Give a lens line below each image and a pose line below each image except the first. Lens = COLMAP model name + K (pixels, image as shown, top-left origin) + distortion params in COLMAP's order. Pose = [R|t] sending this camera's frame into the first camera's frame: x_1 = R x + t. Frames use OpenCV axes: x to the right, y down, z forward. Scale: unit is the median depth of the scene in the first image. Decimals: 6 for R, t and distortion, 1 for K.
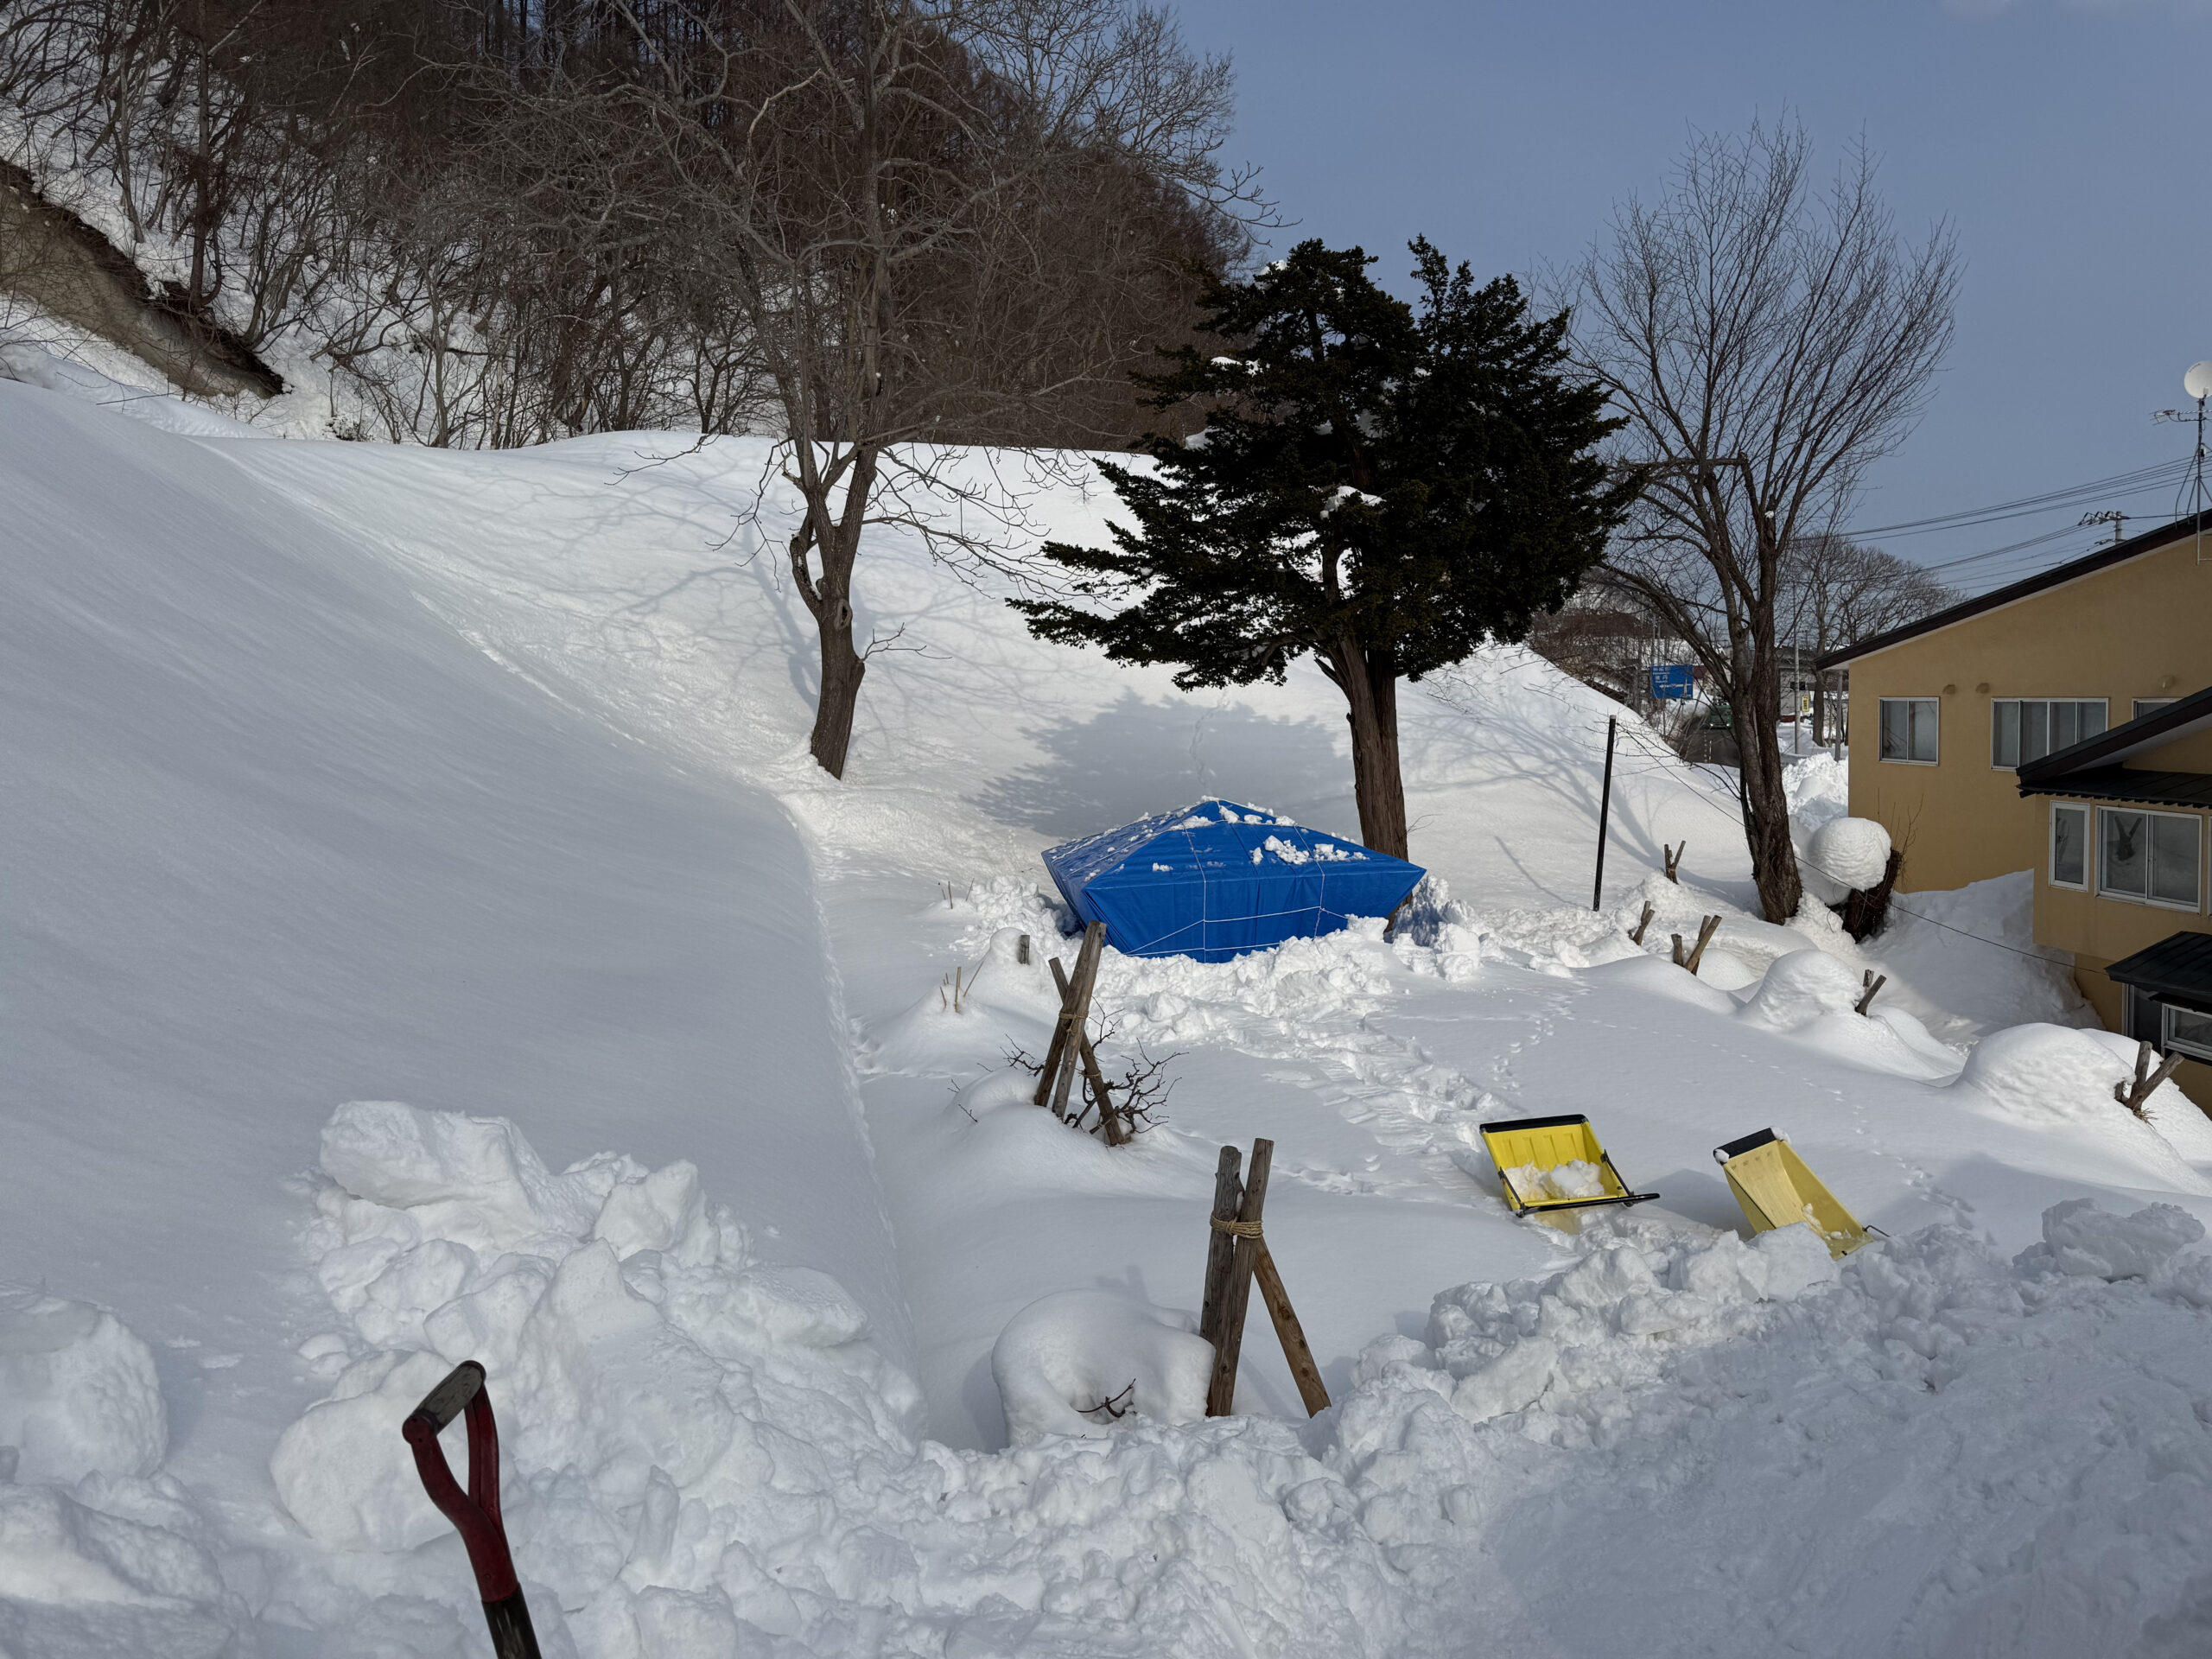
lens RADIAL K [[1562.6, 0, 1092.8], [0, 1562.6, 830.8], [0, 0, 1]] dist [0.041273, -0.043847]
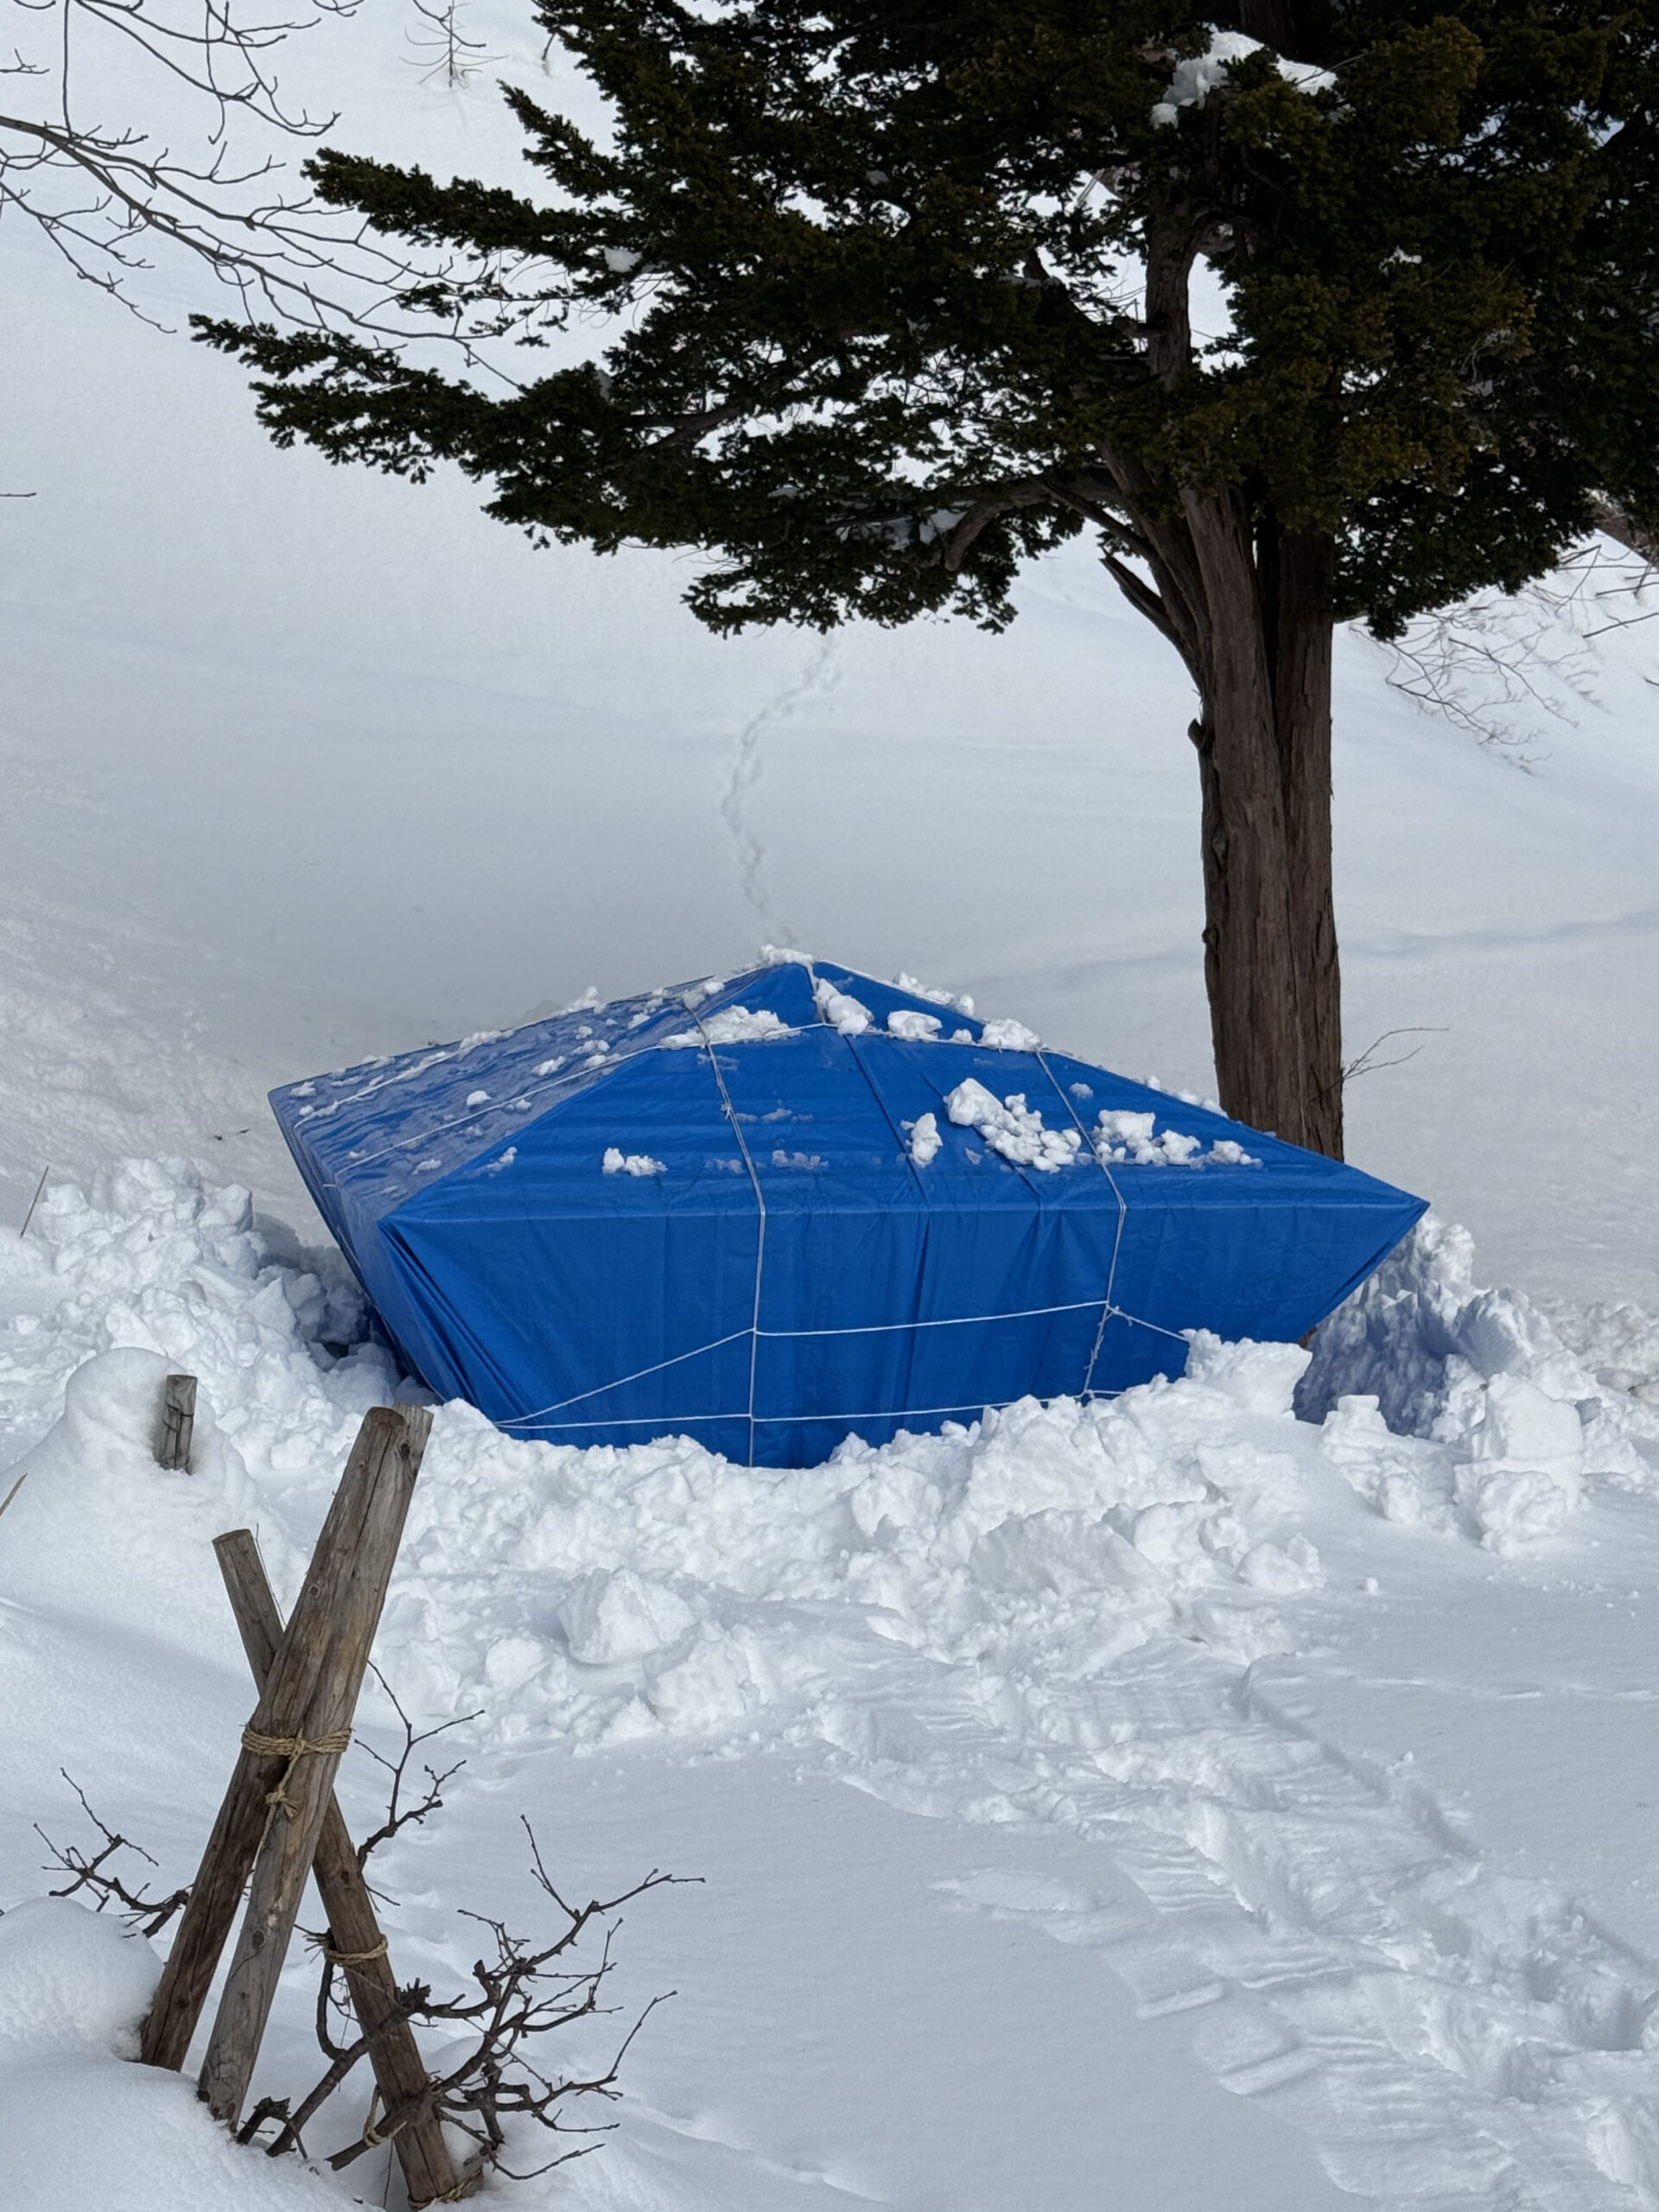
lens RADIAL K [[4042.5, 0, 837.4], [0, 4042.5, 1104.4], [0, 0, 1]] dist [0.145263, 0.000000]
pose [[0.994411, 0.043278, 0.096299, 0.004413], [-0.045572, 0.998724, 0.021745, -0.007688], [-0.095235, -0.026012, 0.995115, 0.135319]]
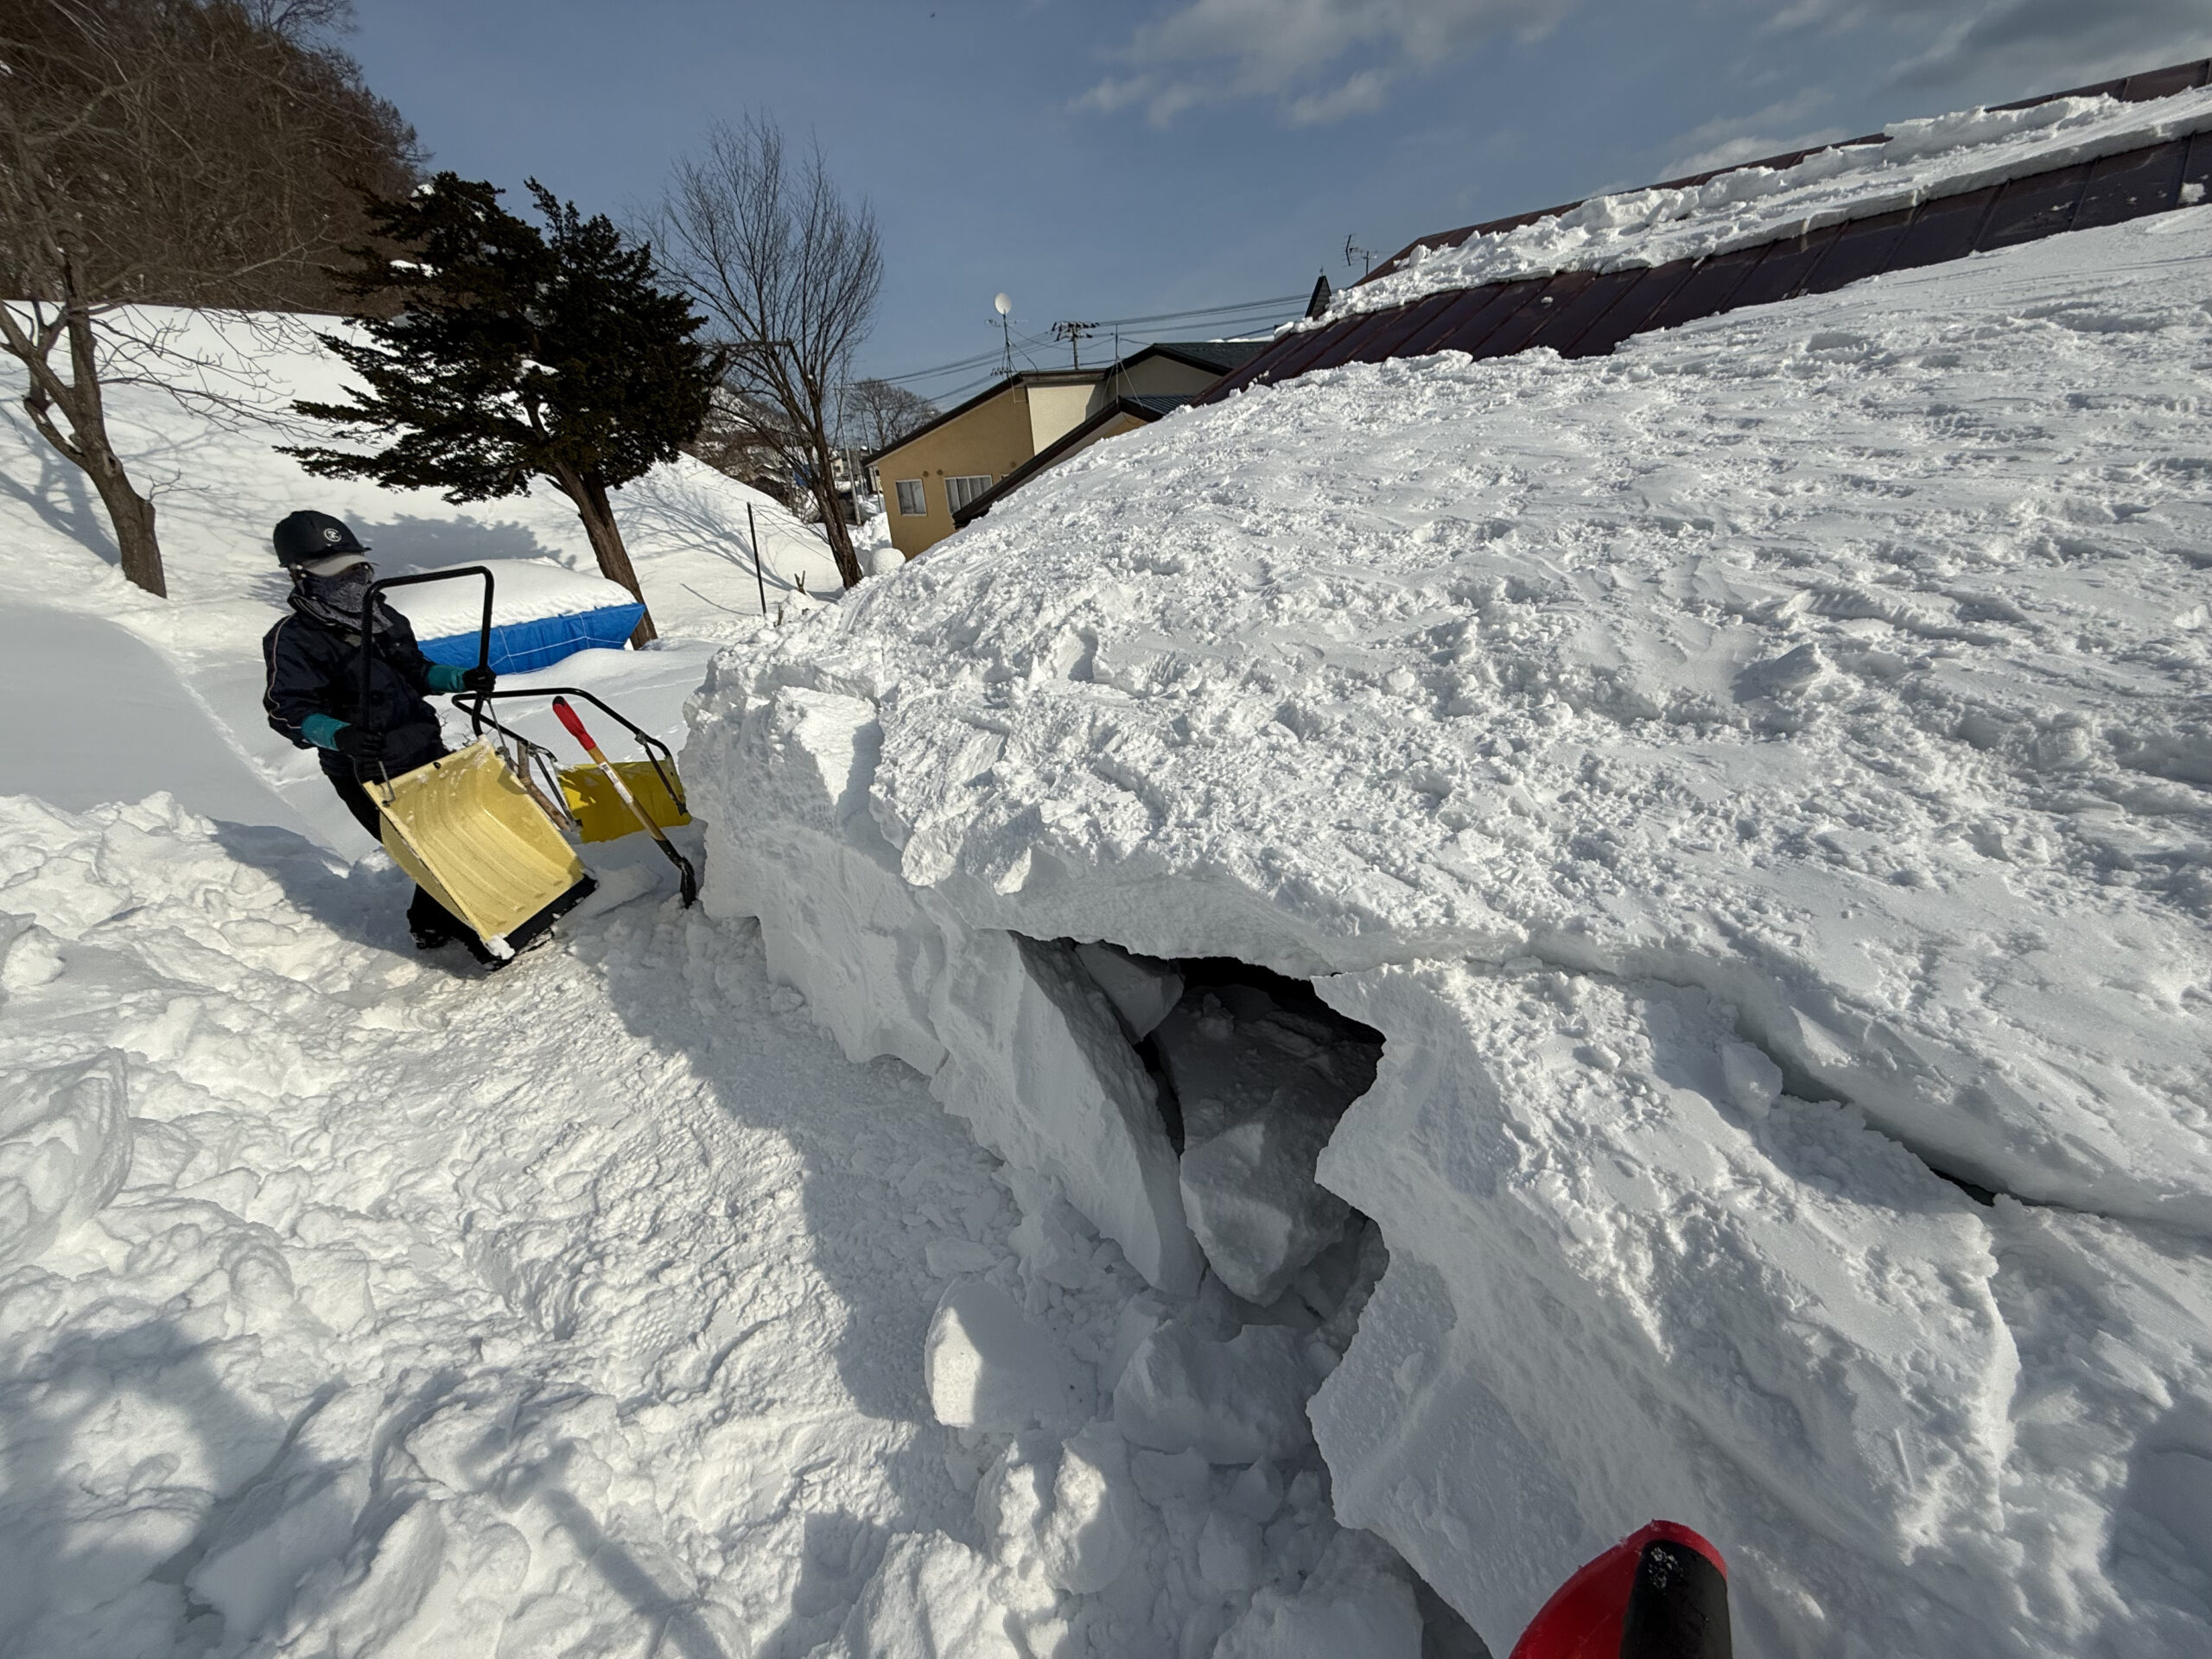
lens RADIAL K [[903.6, 0, 1119.2], [0, 903.6, 832.7], [0, 0, 1]] dist [0.002188, -0.001515]
pose [[0.796094, -0.274529, 0.539322, 0.015783], [0.112931, 0.942924, 0.313275, 0.007000], [-0.594543, -0.188491, 0.781659, -0.132456]]
